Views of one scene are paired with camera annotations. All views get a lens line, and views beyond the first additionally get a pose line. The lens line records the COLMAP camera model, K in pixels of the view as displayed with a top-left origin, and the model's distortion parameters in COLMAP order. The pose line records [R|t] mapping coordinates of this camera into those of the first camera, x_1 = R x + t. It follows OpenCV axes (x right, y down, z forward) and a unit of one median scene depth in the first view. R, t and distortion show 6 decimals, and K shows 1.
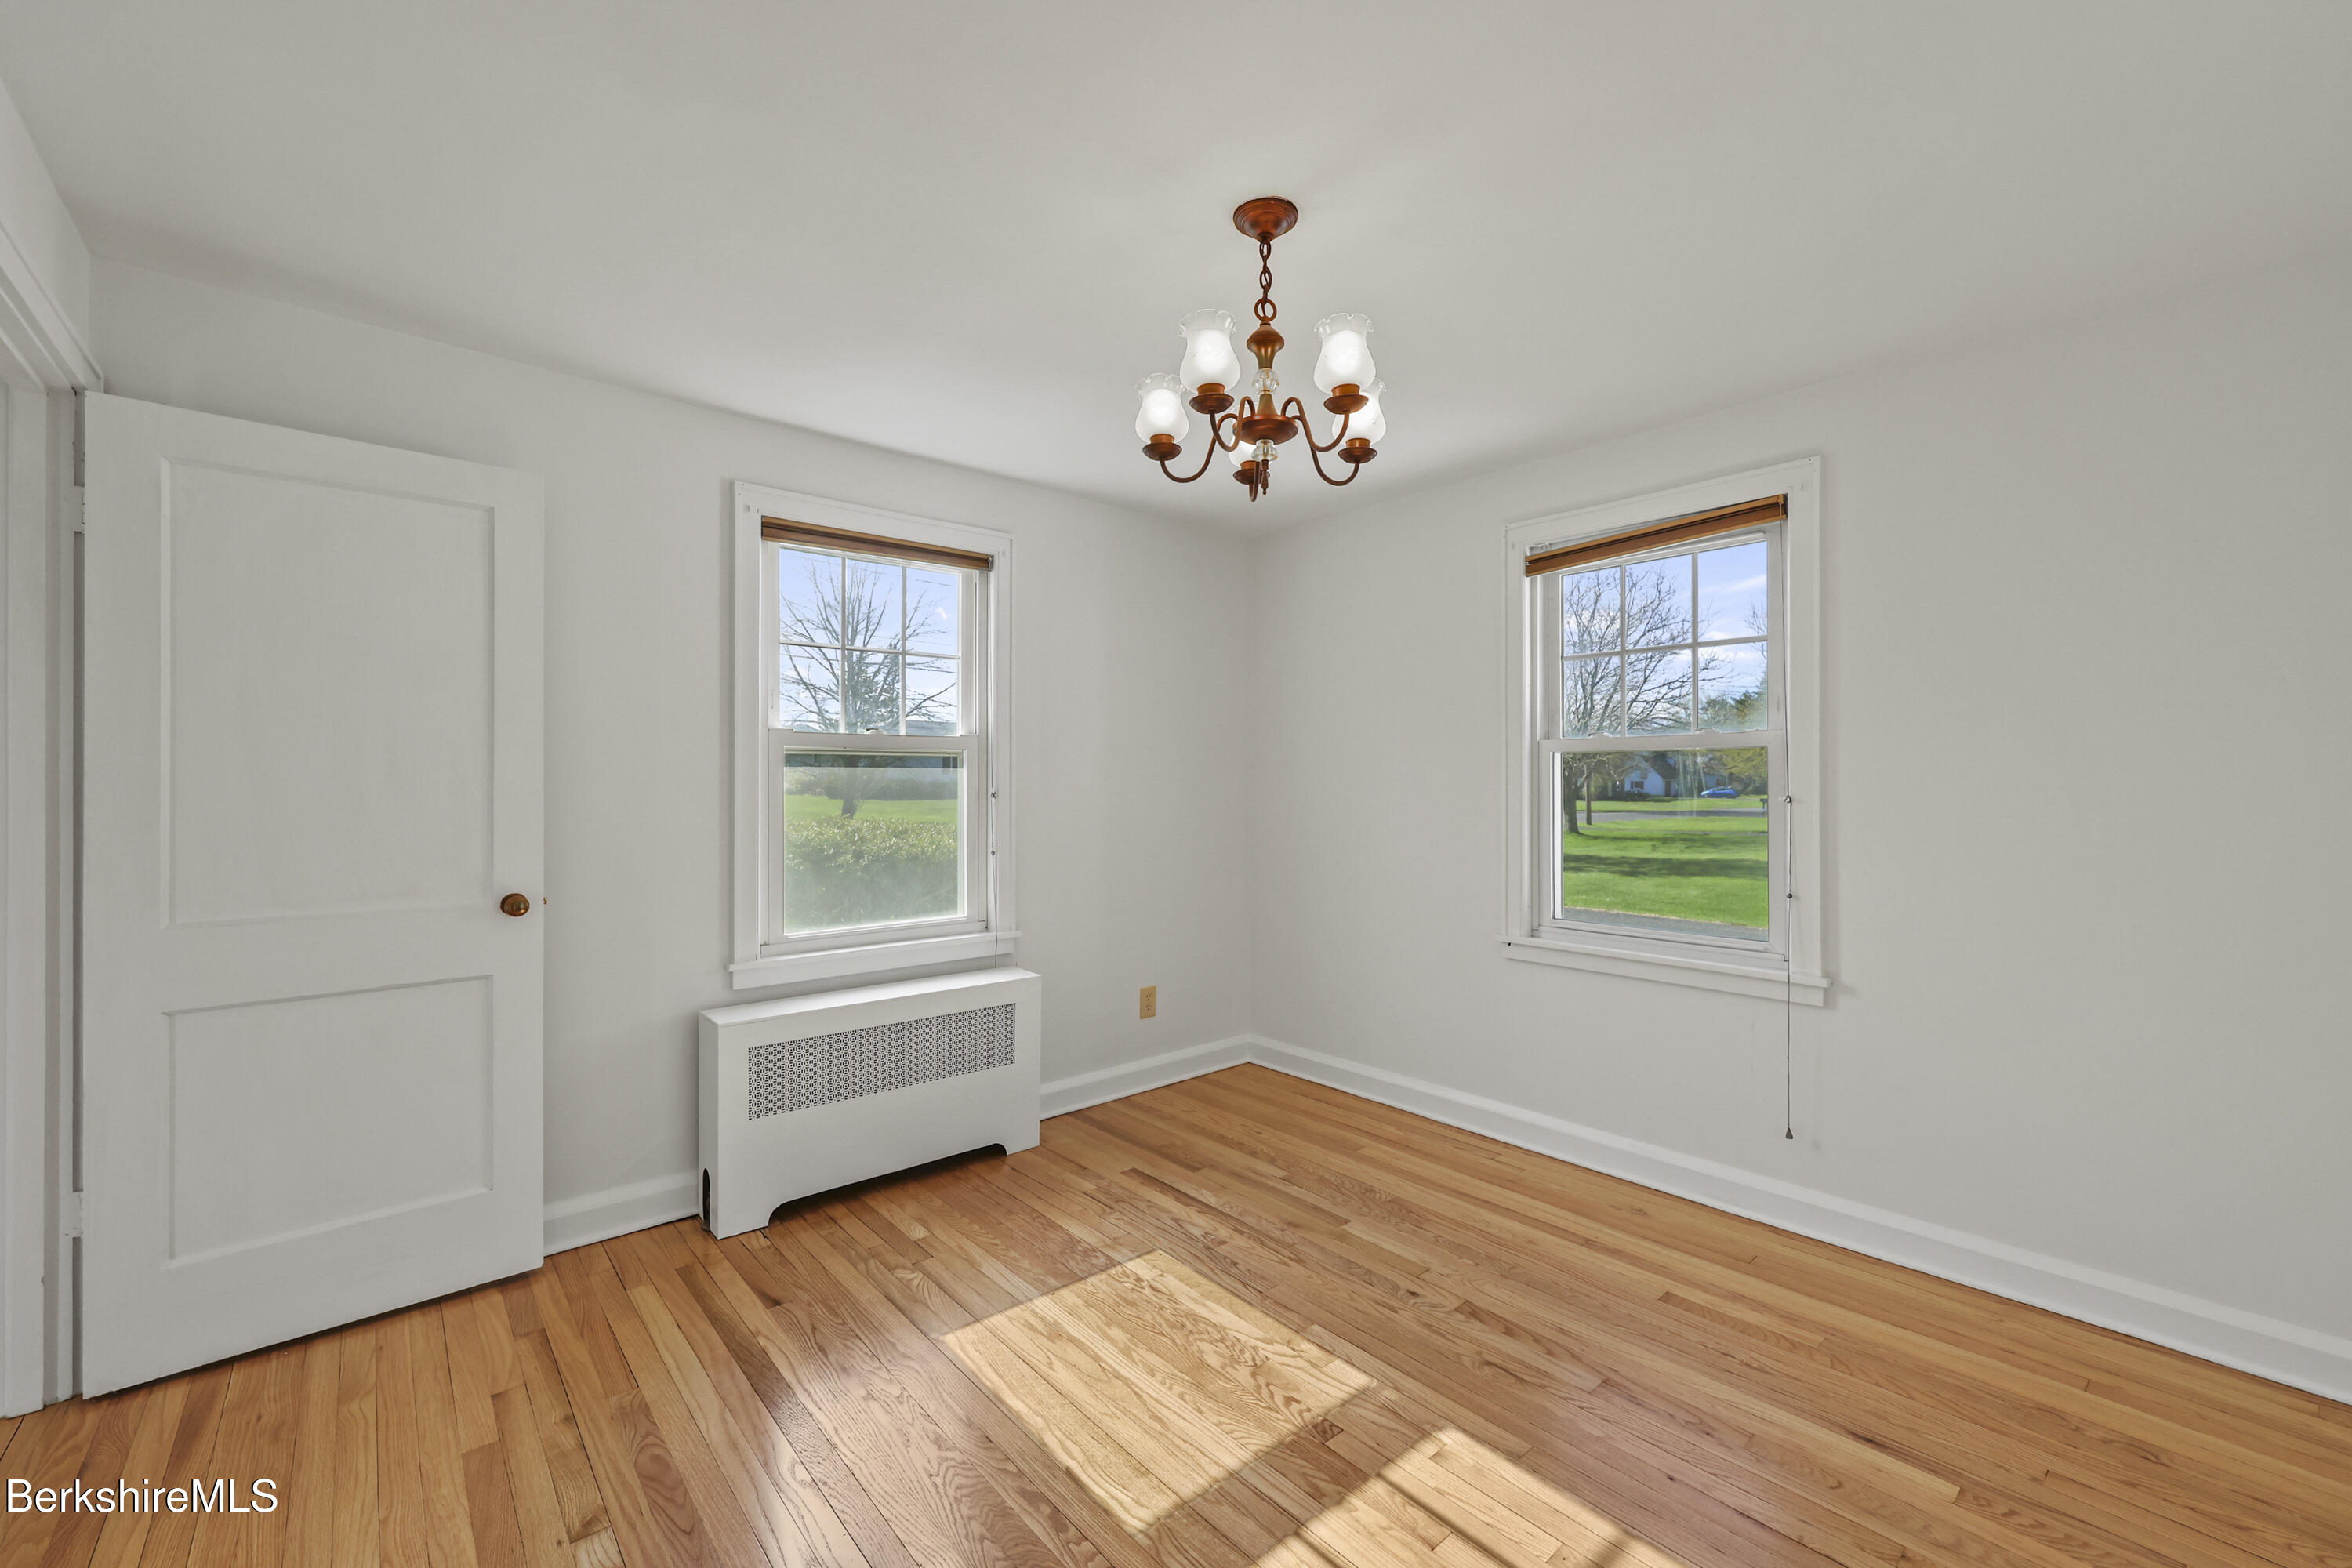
lens RADIAL K [[956.9, 0, 1204.0], [0, 956.9, 778.9], [0, 0, 1]] dist [0.000134, 0.000027]
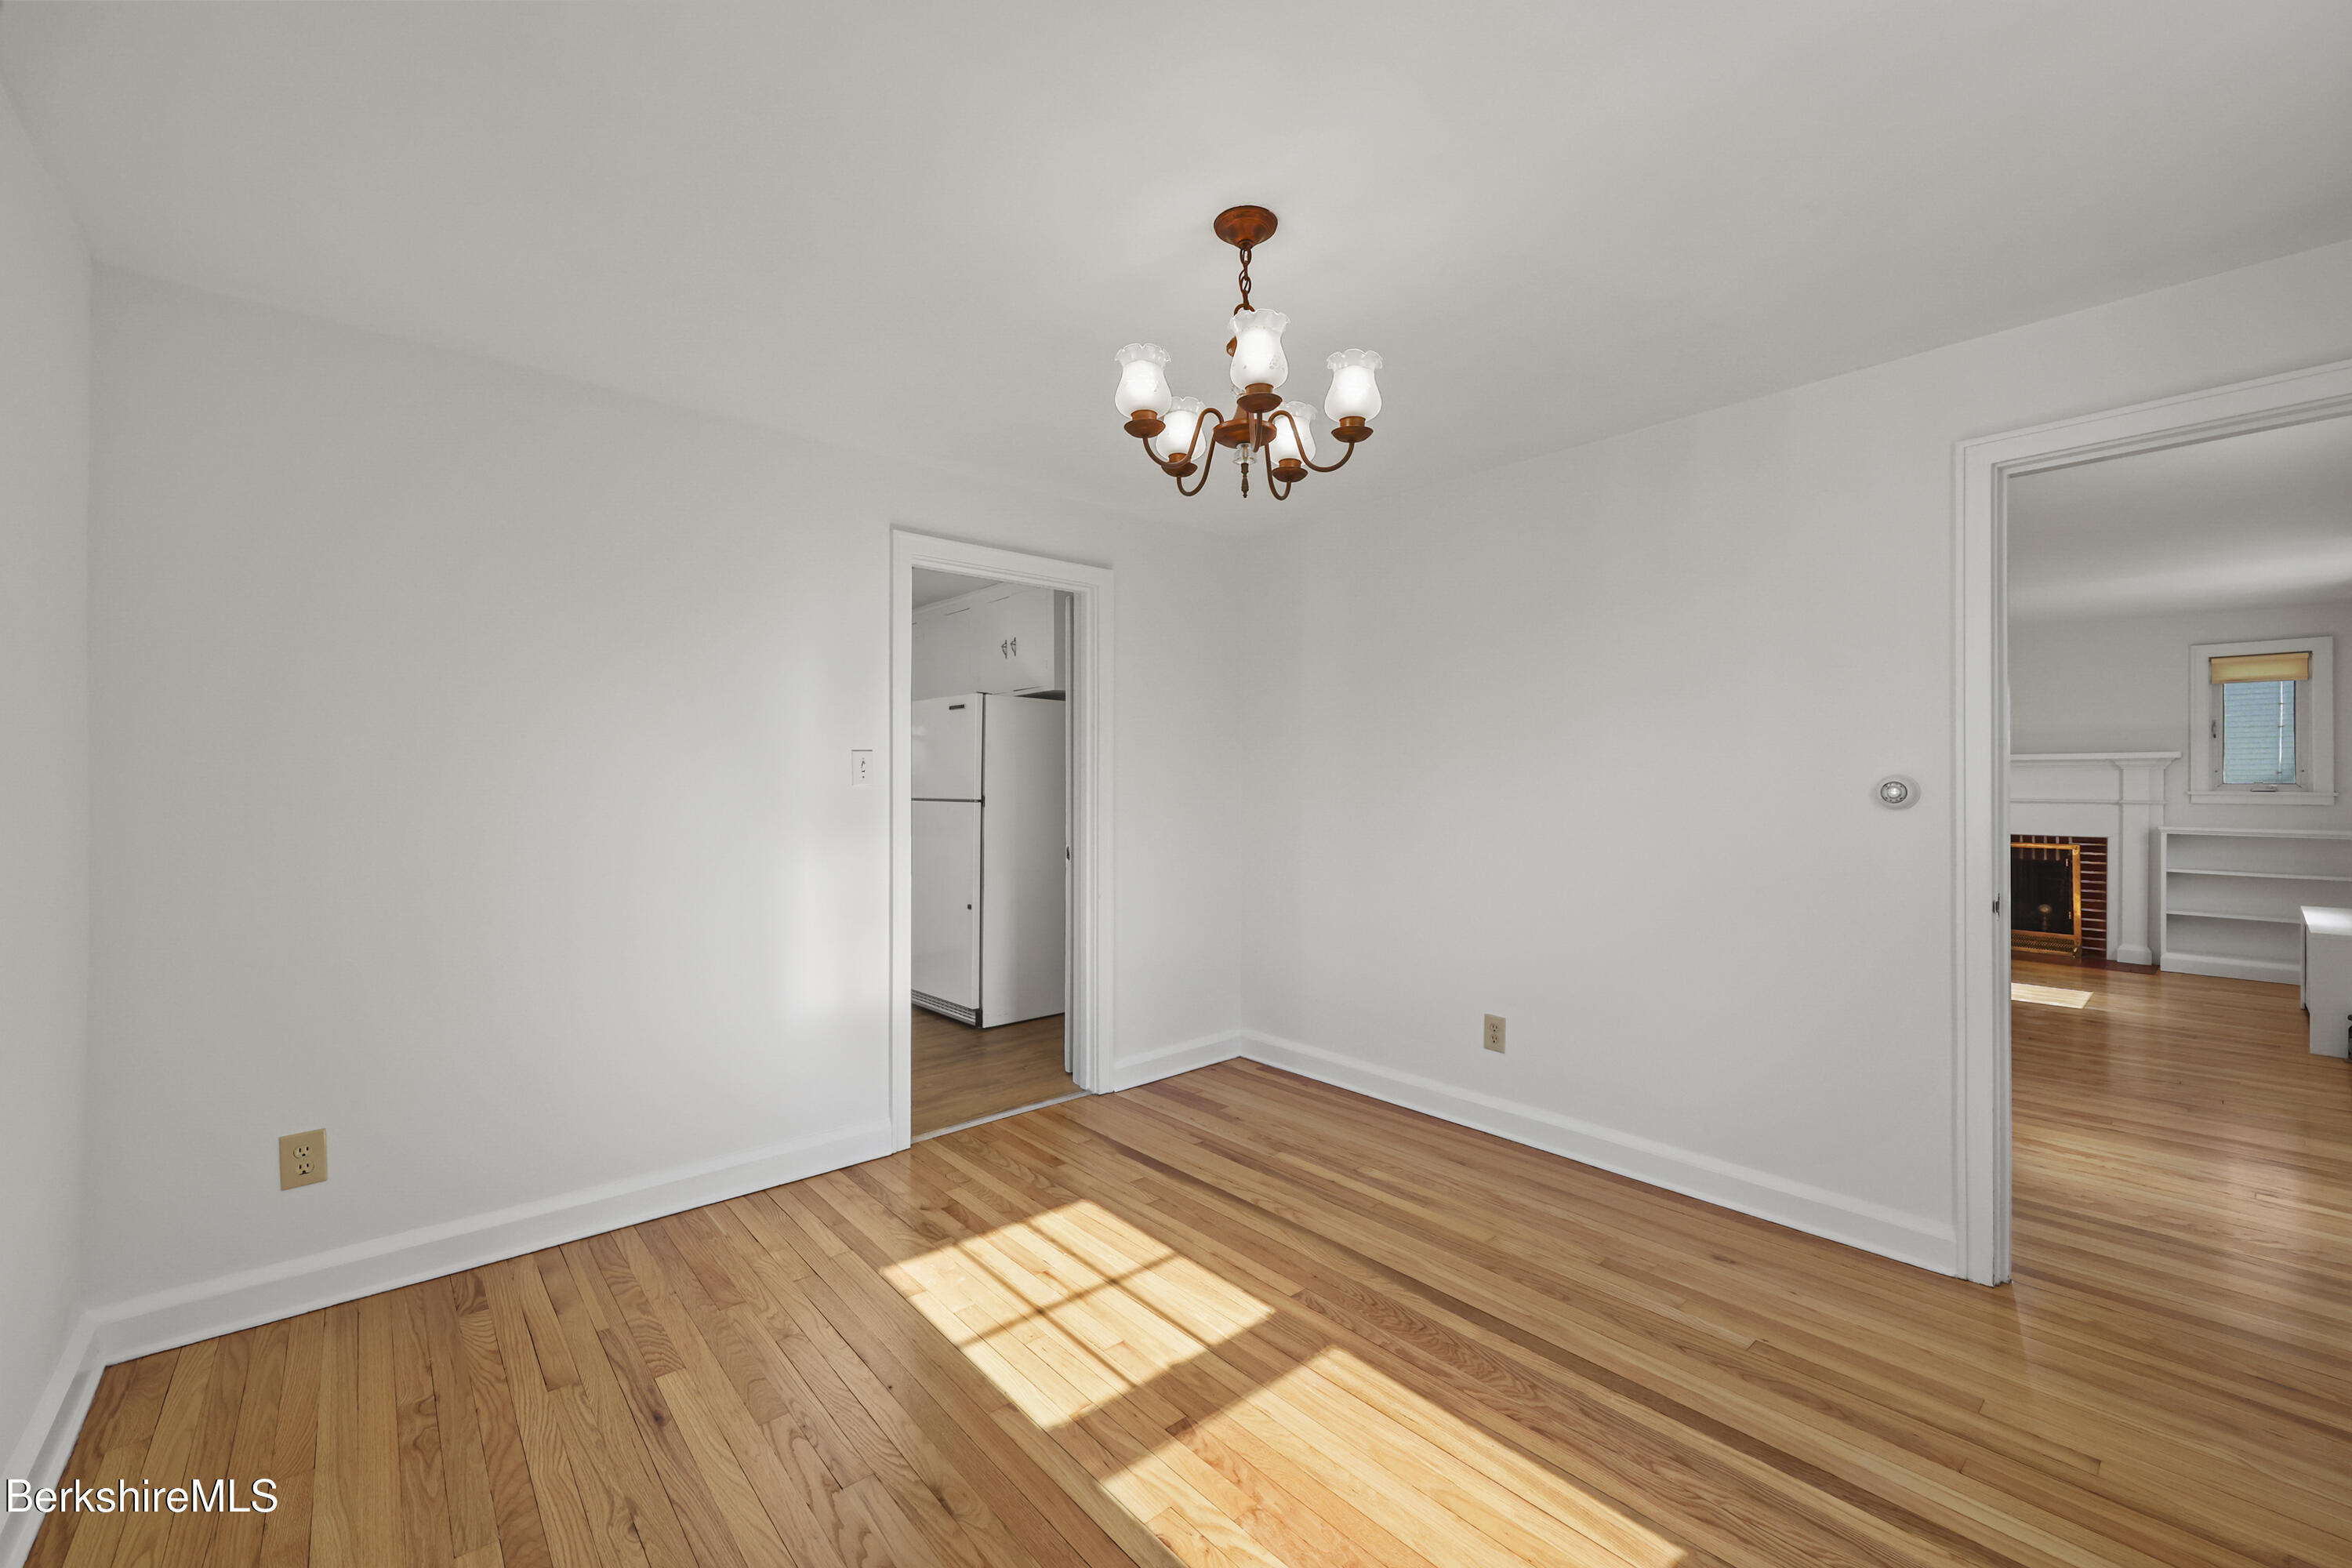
lens RADIAL K [[958.2, 0, 1128.8], [0, 958.2, 777.6], [0, 0, 1]] dist [-0.000475, -0.000206]
pose [[-0.999341, 0.007535, 0.035508, 0.139229], [0.007208, 0.999931, -0.009314, 0.003346], [-0.035575, -0.009052, -0.999326, 2.051908]]
